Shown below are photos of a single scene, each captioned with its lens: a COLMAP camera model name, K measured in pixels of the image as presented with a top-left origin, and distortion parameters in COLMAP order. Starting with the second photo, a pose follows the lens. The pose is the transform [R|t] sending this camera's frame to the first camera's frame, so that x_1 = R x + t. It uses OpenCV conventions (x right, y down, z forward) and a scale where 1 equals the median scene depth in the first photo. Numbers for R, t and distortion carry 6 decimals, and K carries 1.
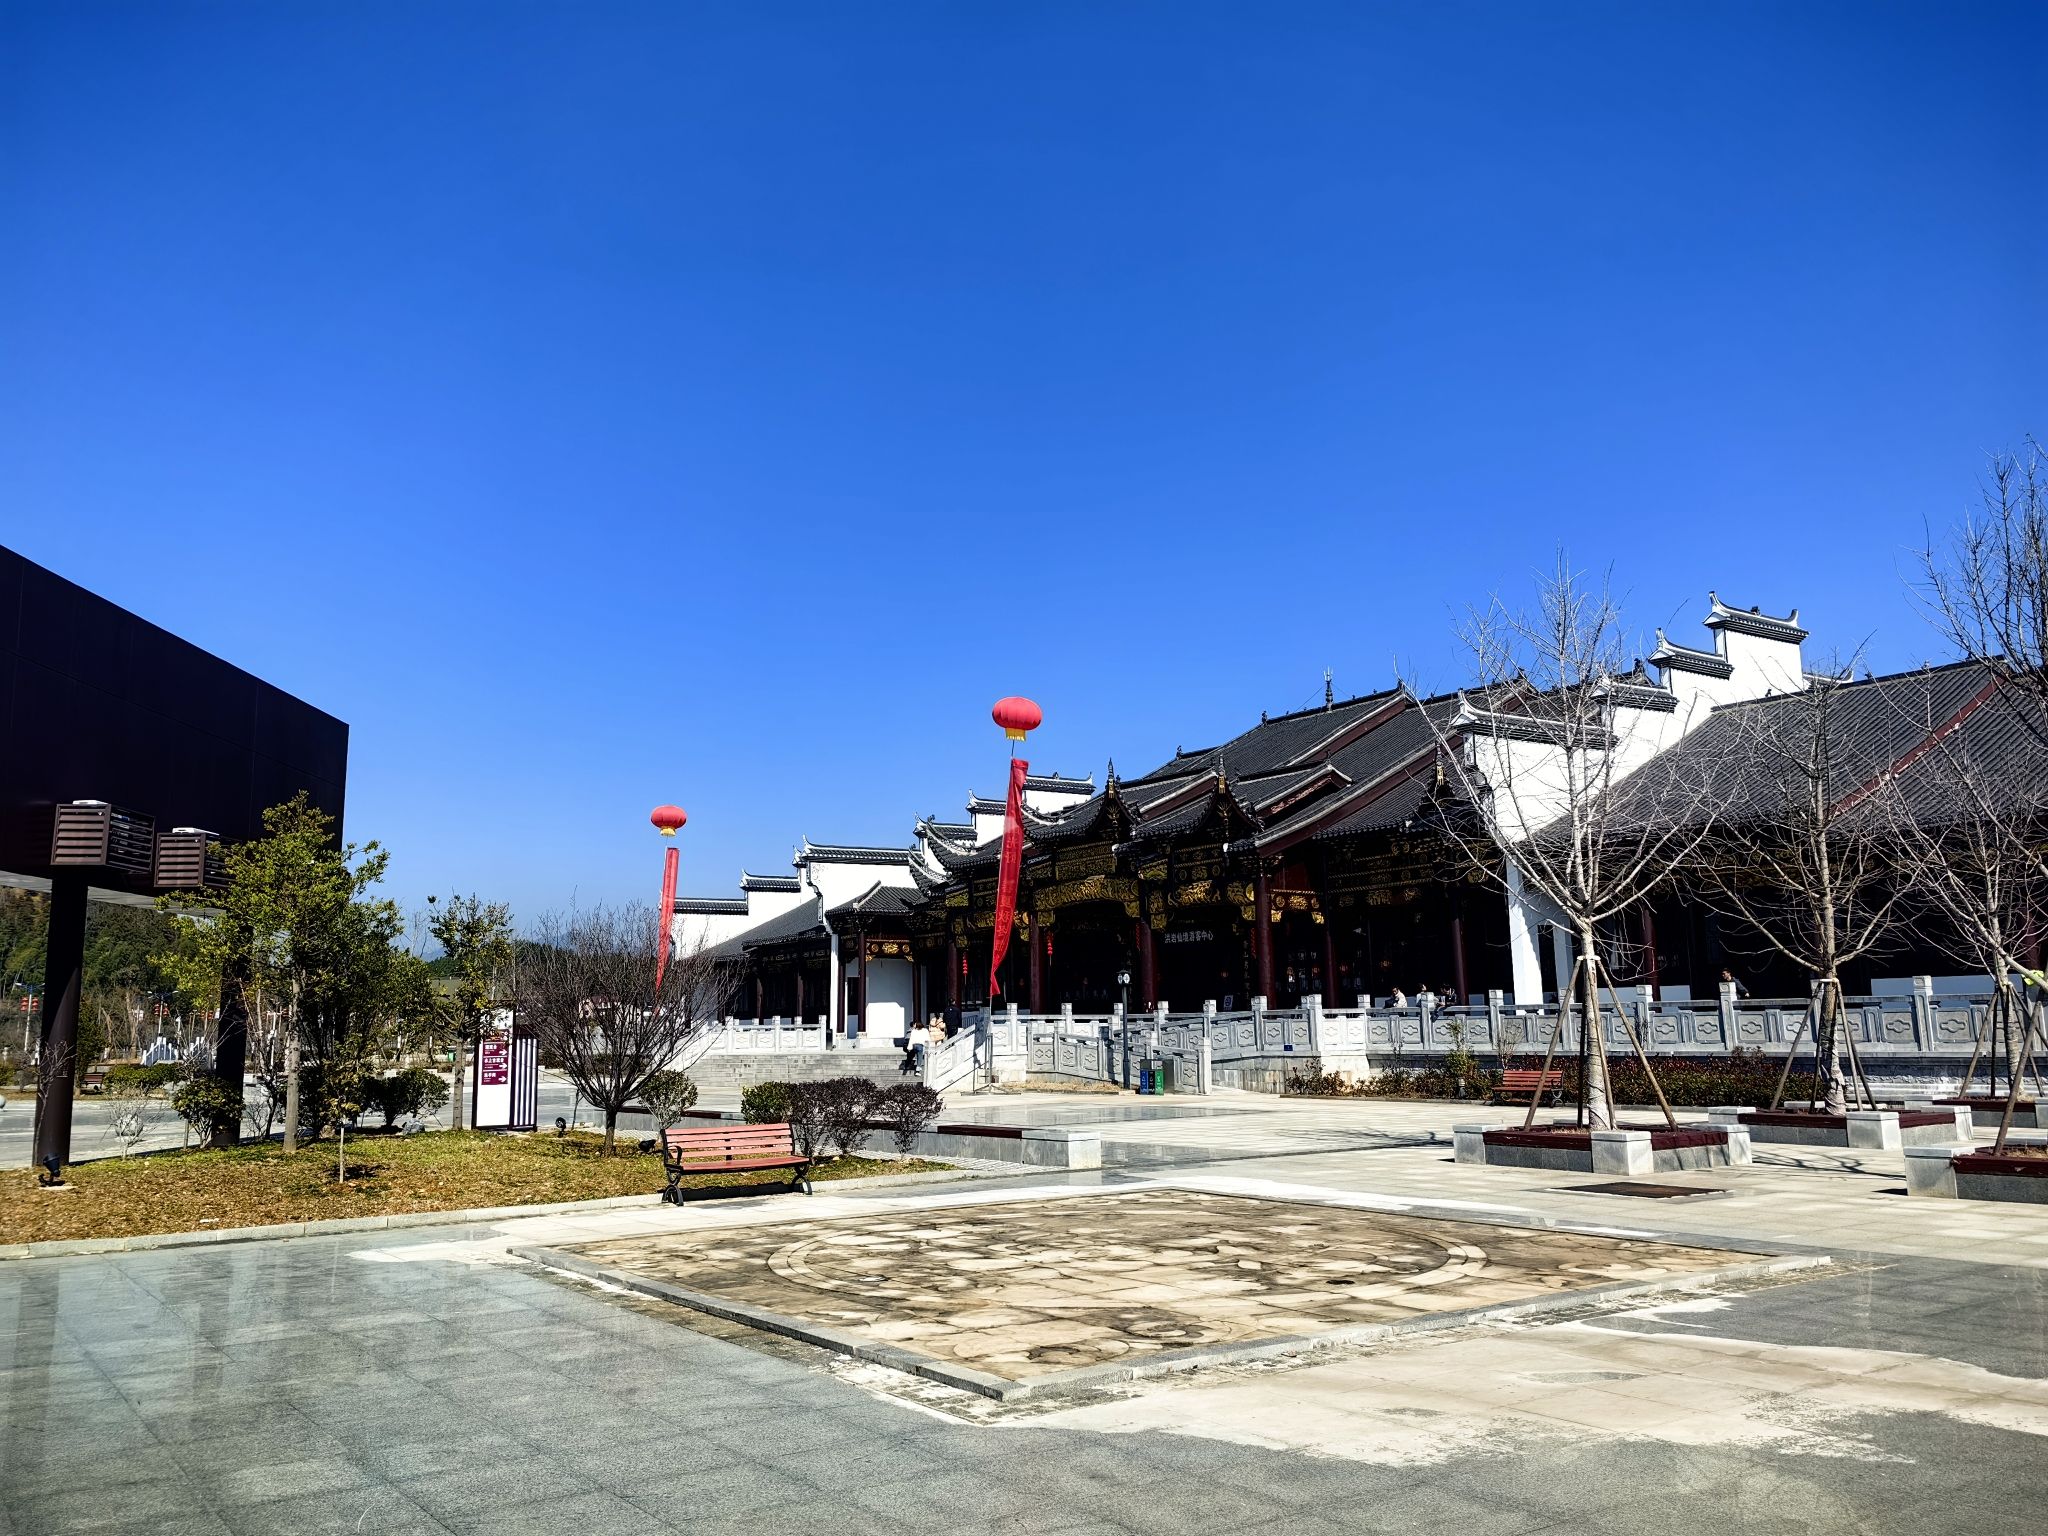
lens RADIAL K [[1631.8, 0, 1024.0], [0, 1631.8, 768.0], [0, 0, 1]] dist [0.000928, -0.004949]
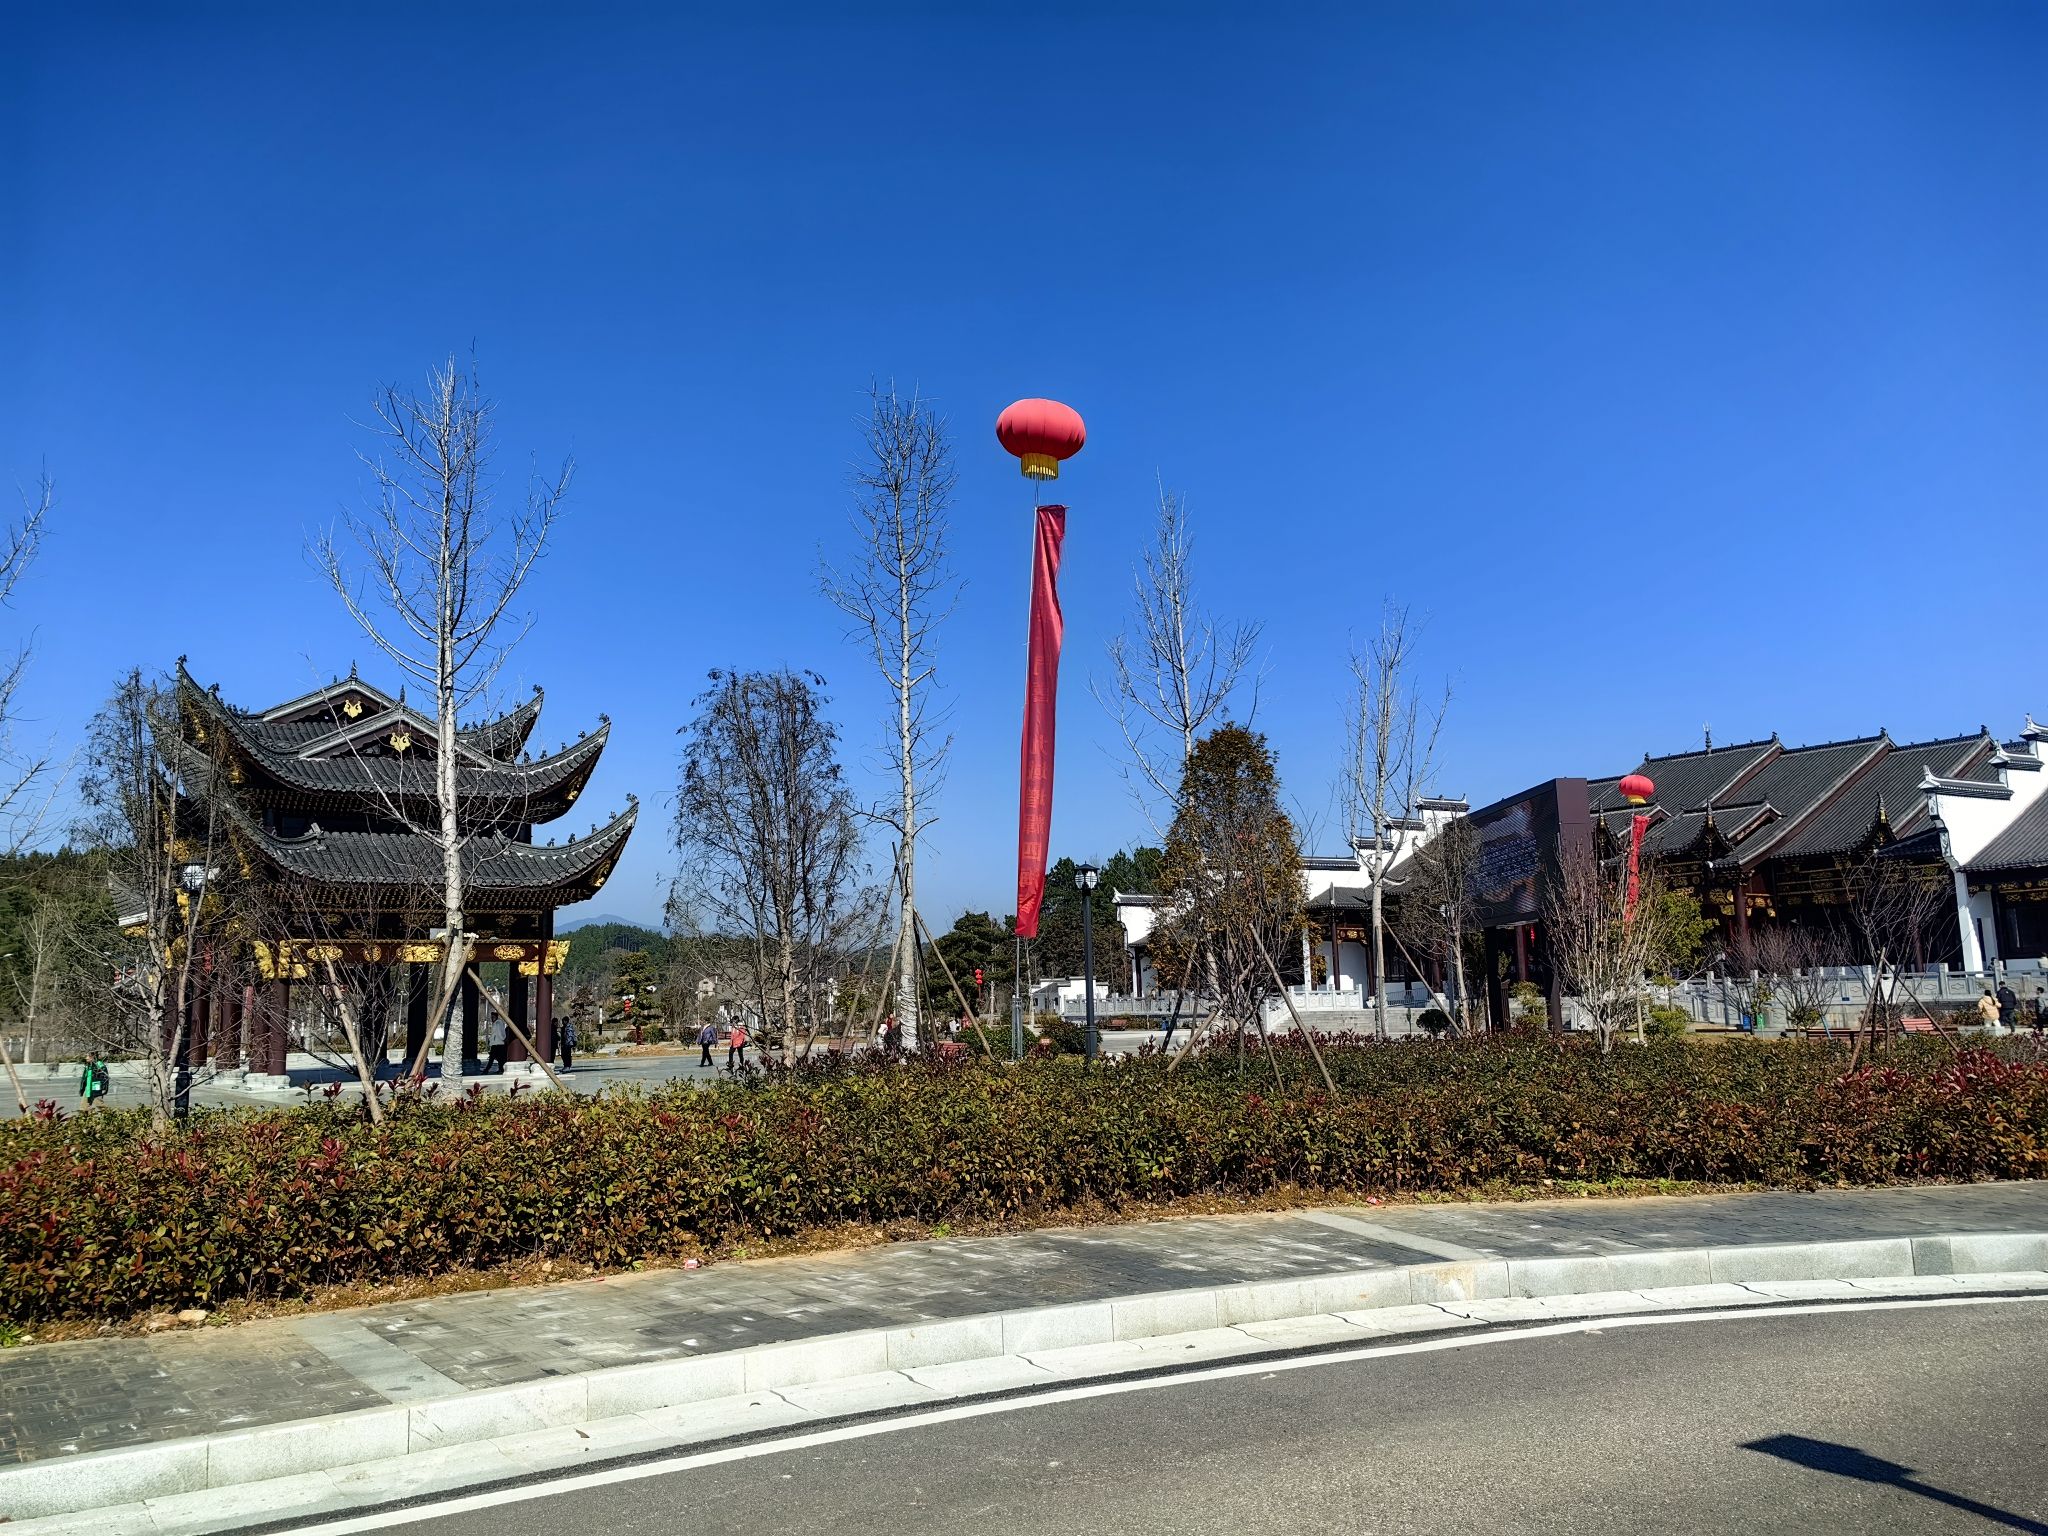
lens RADIAL K [[1631.8, 0, 1024.0], [0, 1631.8, 768.0], [0, 0, 1]] dist [0.000928, -0.004949]
pose [[0.999936, -0.008301, -0.007661, -0.468341], [0.008404, 0.999874, 0.013440, -0.060404], [0.007548, -0.013504, 0.999880, -0.437881]]
